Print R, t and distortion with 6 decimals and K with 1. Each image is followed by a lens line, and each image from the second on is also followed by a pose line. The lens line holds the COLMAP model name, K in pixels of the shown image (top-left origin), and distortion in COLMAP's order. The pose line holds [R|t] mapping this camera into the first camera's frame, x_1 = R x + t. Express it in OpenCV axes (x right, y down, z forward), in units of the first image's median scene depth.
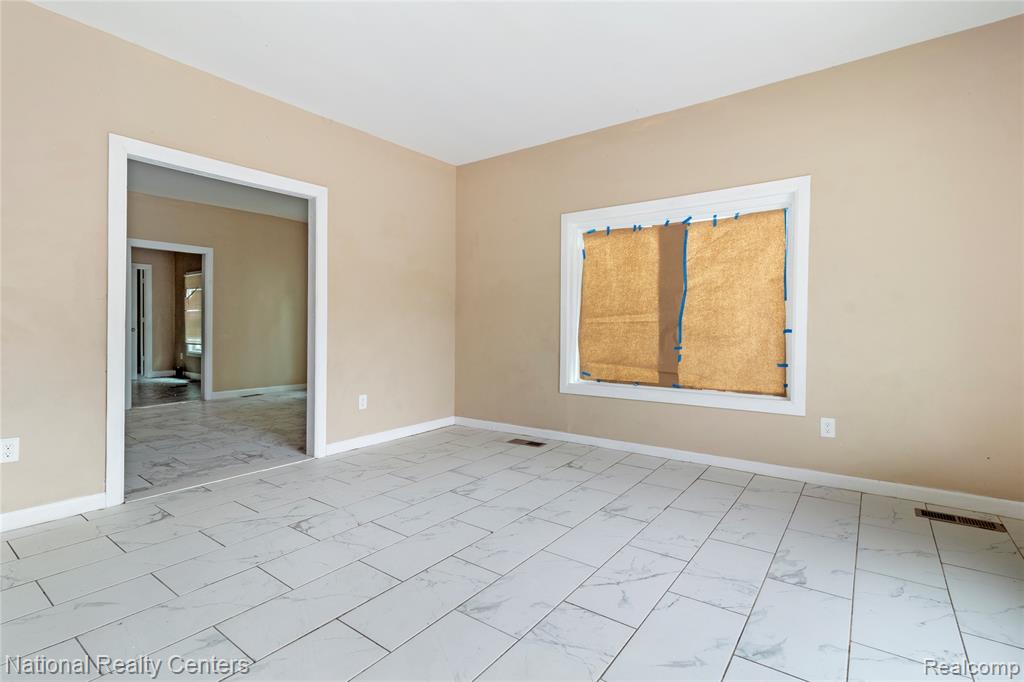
lens RADIAL K [[482.7, 0, 517.1], [0, 482.7, 340.0], [0, 0, 1]] dist [0.001777, 0.001590]
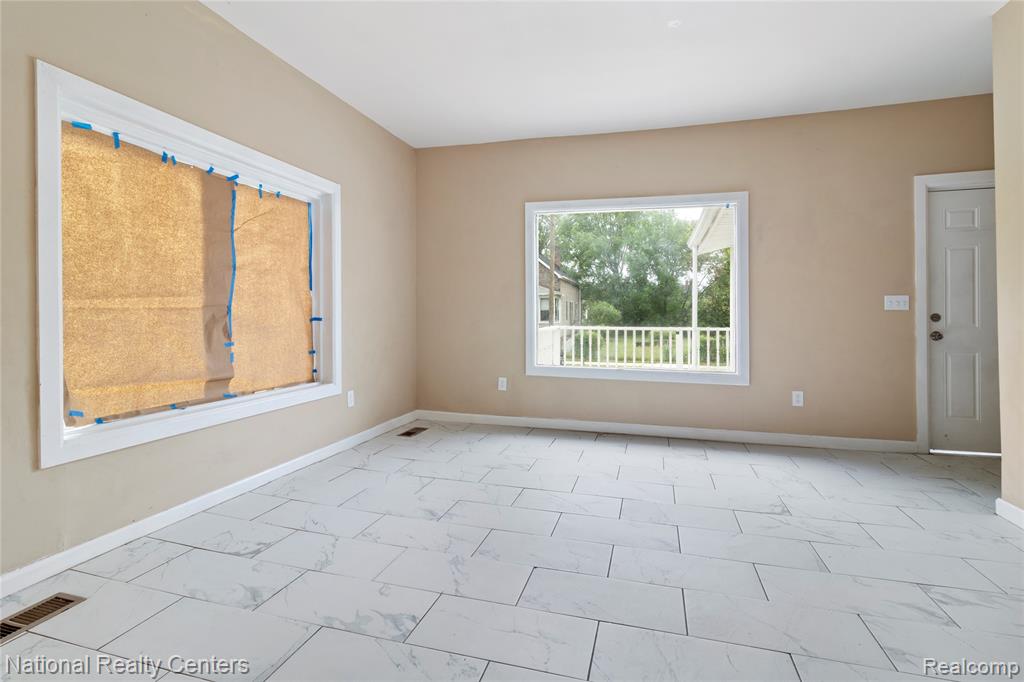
lens RADIAL K [[482.7, 0, 522.5], [0, 482.7, 312.4], [0, 0, 1]] dist [0.001777, 0.001590]
pose [[-0.350098, 0.001828, 0.936711, -0.528369], [0.023677, 0.999696, 0.006898, -0.027441], [-0.936414, 0.024593, -0.350034, 0.840065]]
